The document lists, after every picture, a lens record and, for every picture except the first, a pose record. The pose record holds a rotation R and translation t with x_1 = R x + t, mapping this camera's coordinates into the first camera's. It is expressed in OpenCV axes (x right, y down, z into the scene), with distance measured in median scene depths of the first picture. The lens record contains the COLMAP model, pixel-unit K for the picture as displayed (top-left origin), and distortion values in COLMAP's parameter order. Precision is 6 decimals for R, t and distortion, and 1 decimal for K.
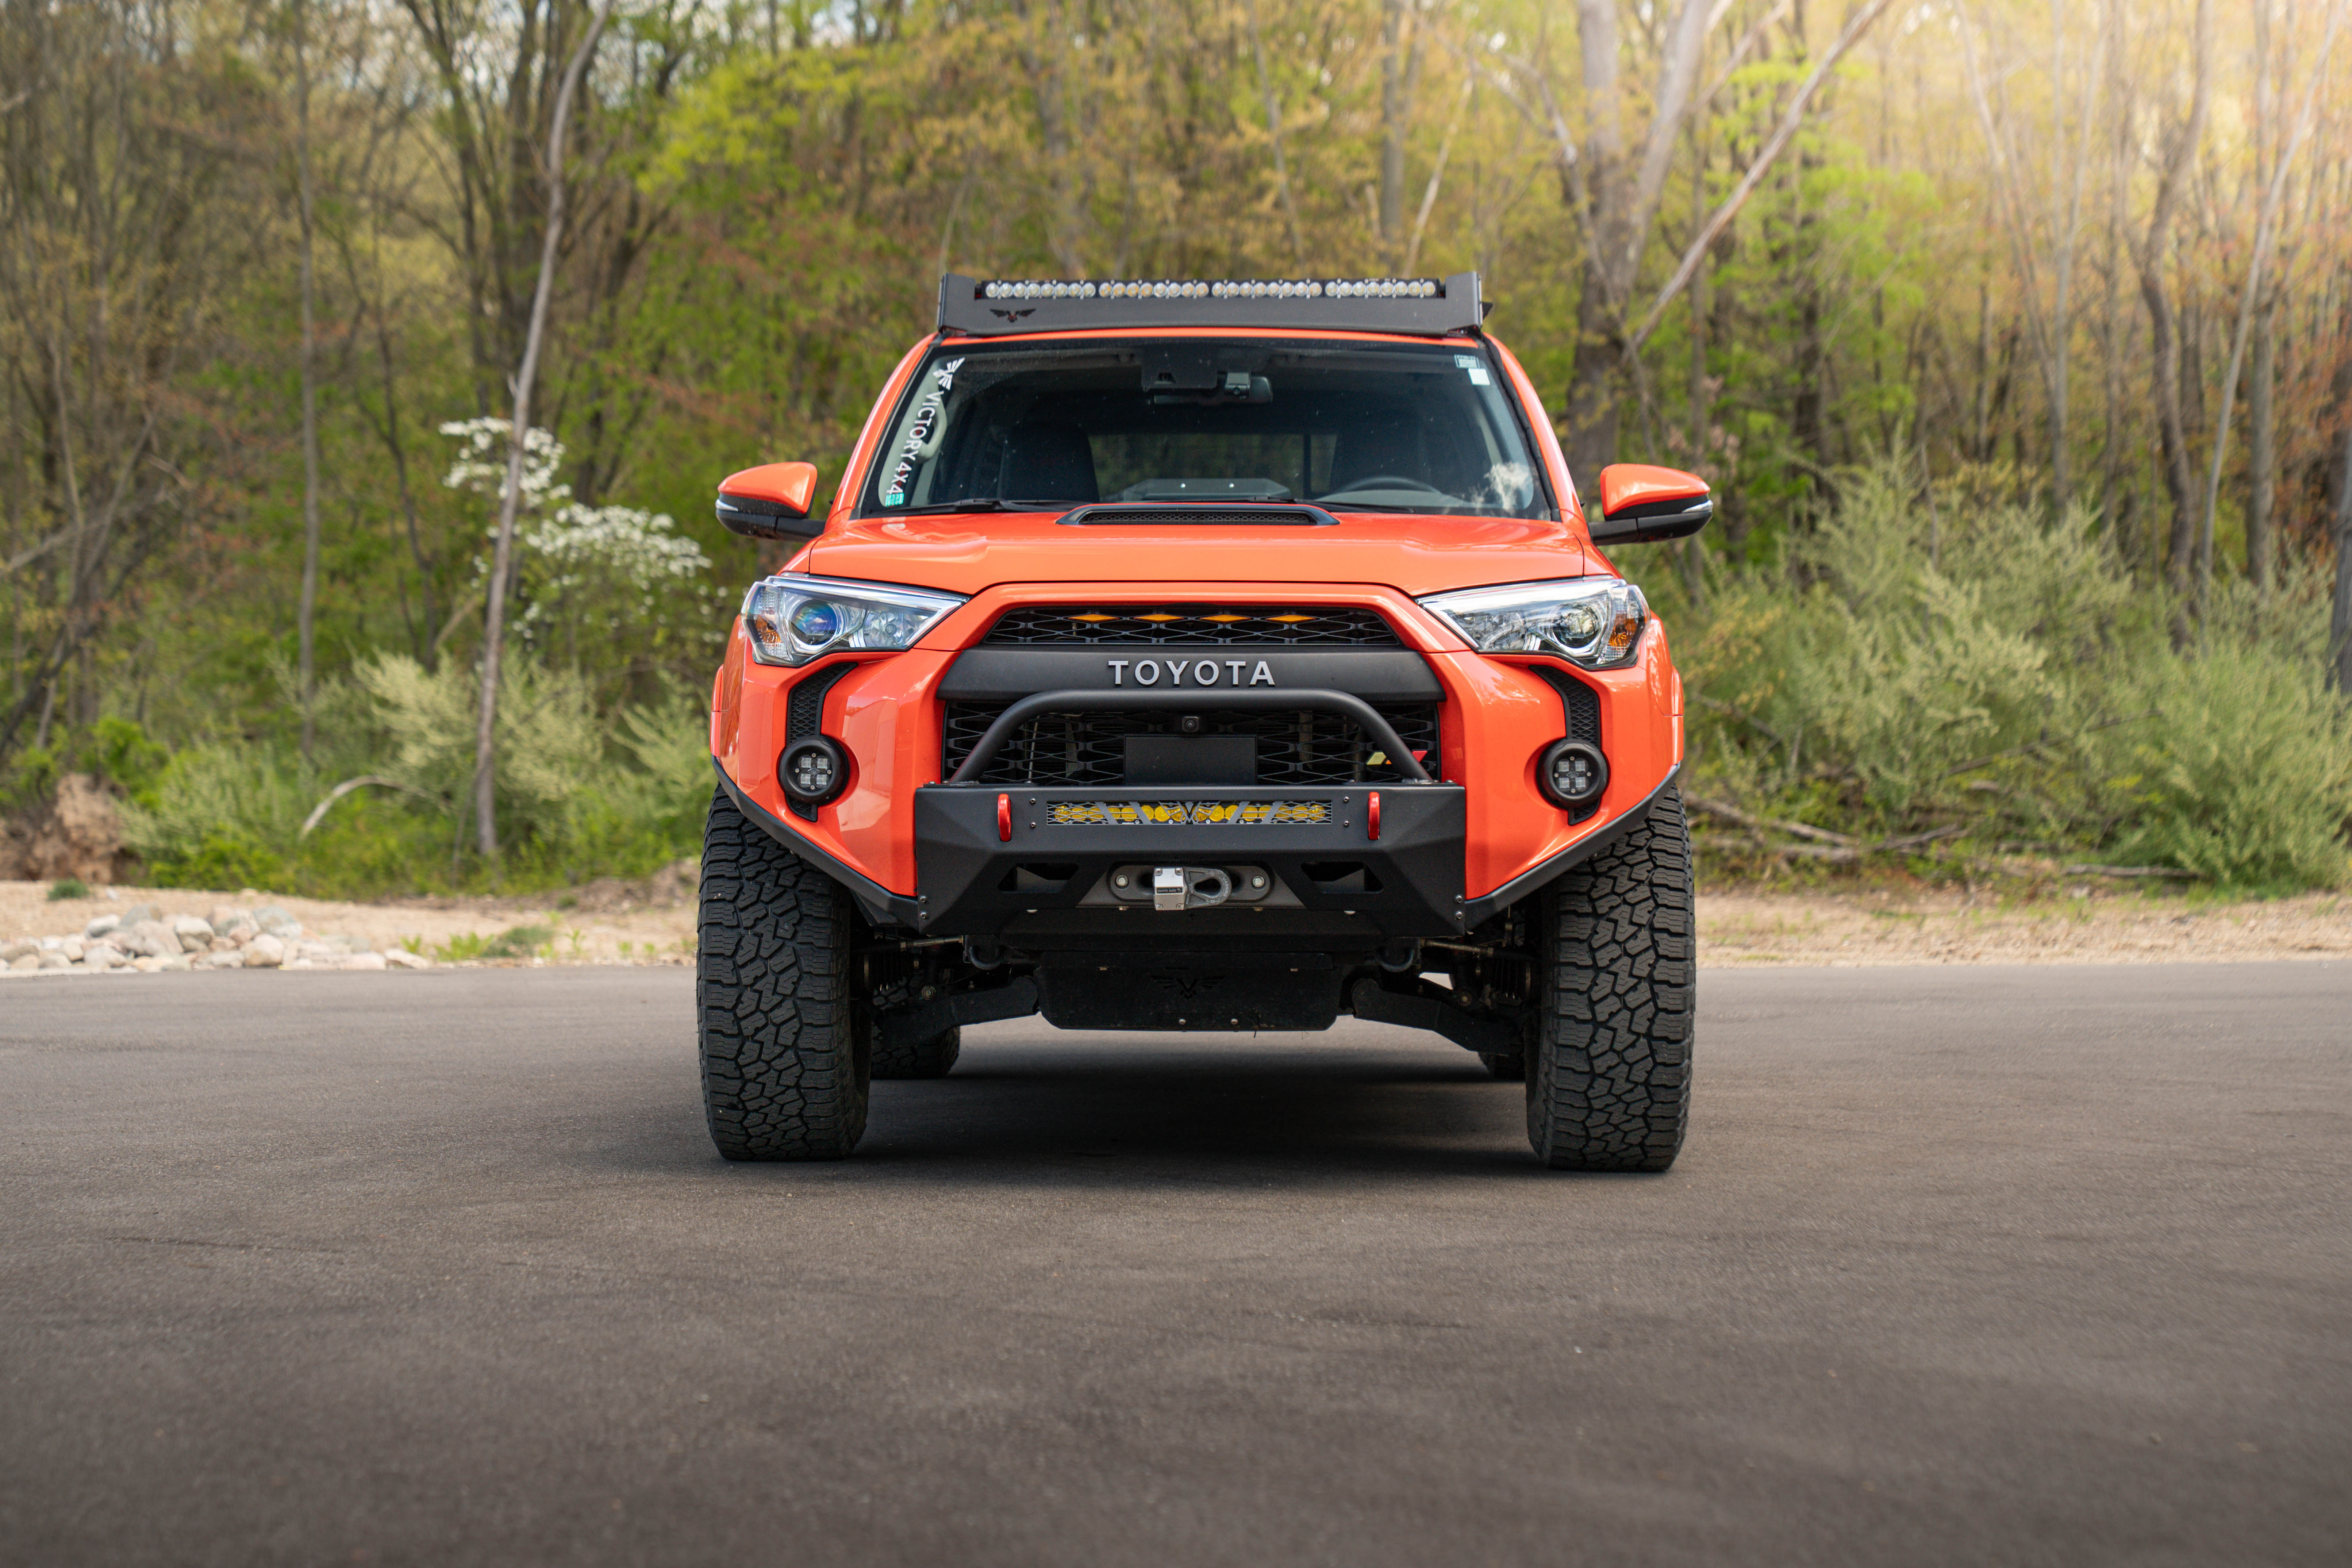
lens RADIAL K [[5009.2, 0, 1101.1], [0, 5009.2, 782.6], [0, 0, 1]] dist [0.157171, 0.483028]
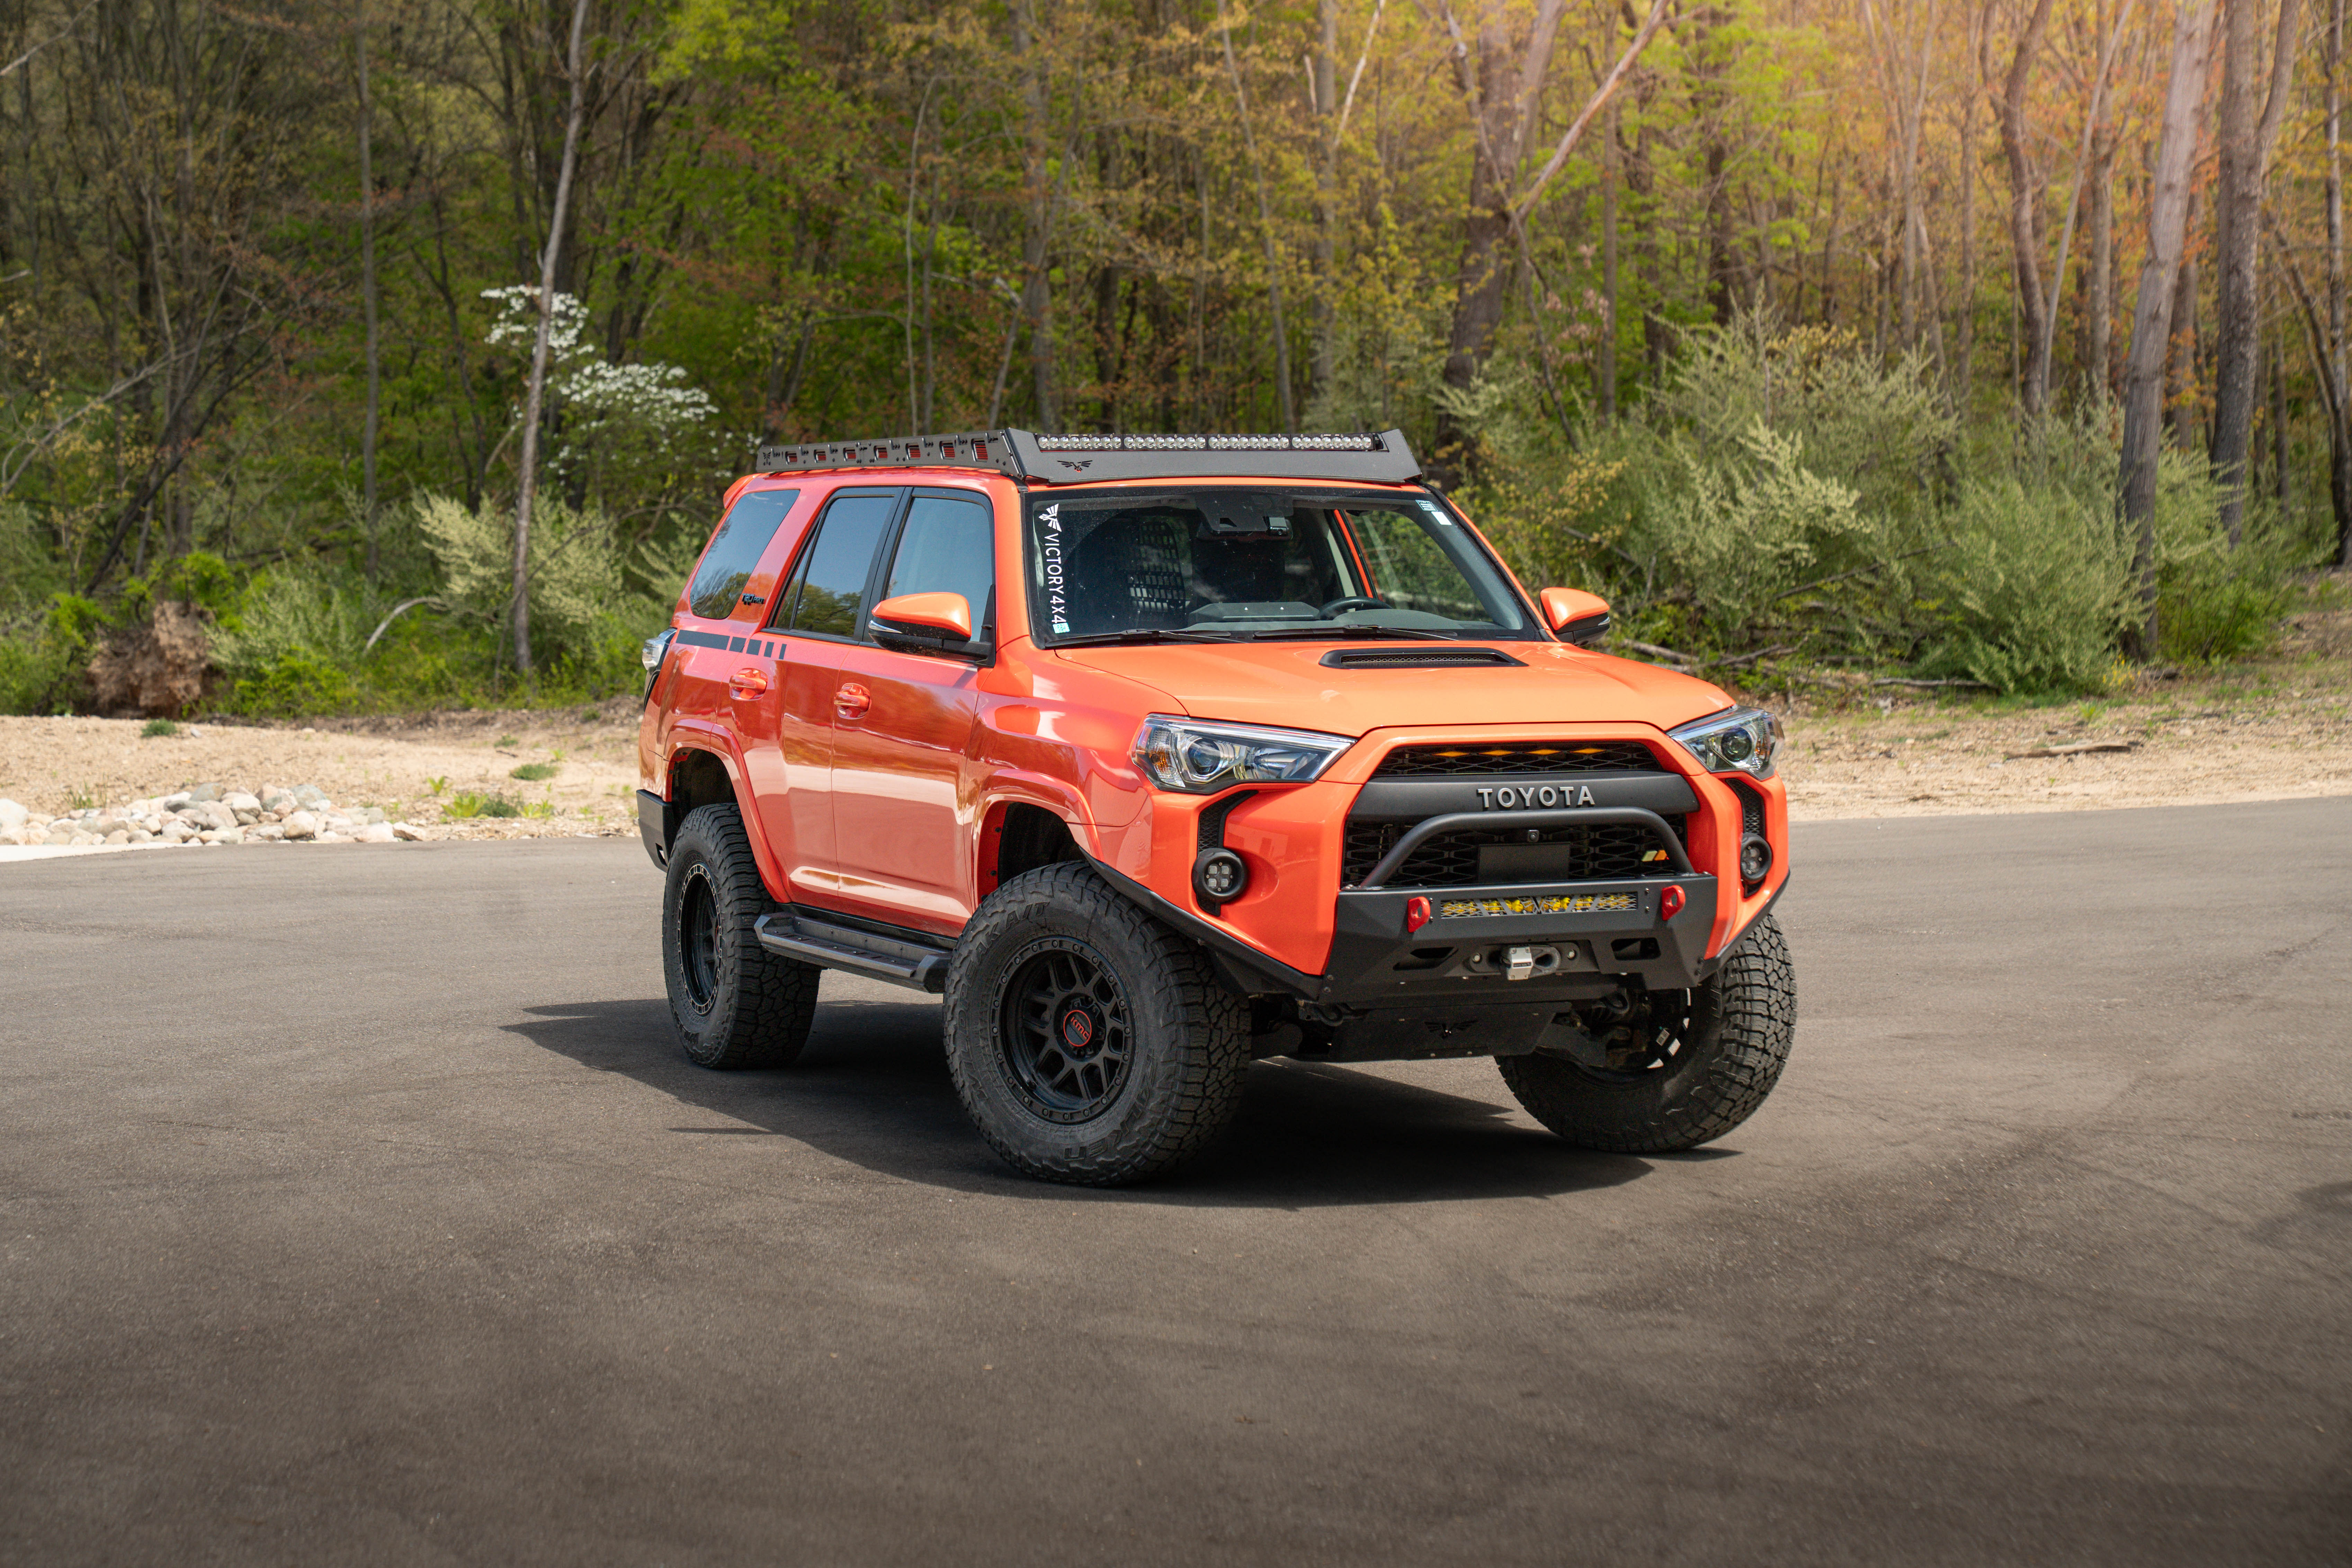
lens RADIAL K [[5009.0, 0, 1101.1], [0, 5009.0, 782.6], [0, 0, 1]] dist [0.157171, 0.483028]
pose [[0.999723, -0.006911, -0.022513, 0.036930], [0.008231, 0.998219, 0.059091, -0.027794], [0.022065, -0.059259, 0.997999, -0.153307]]
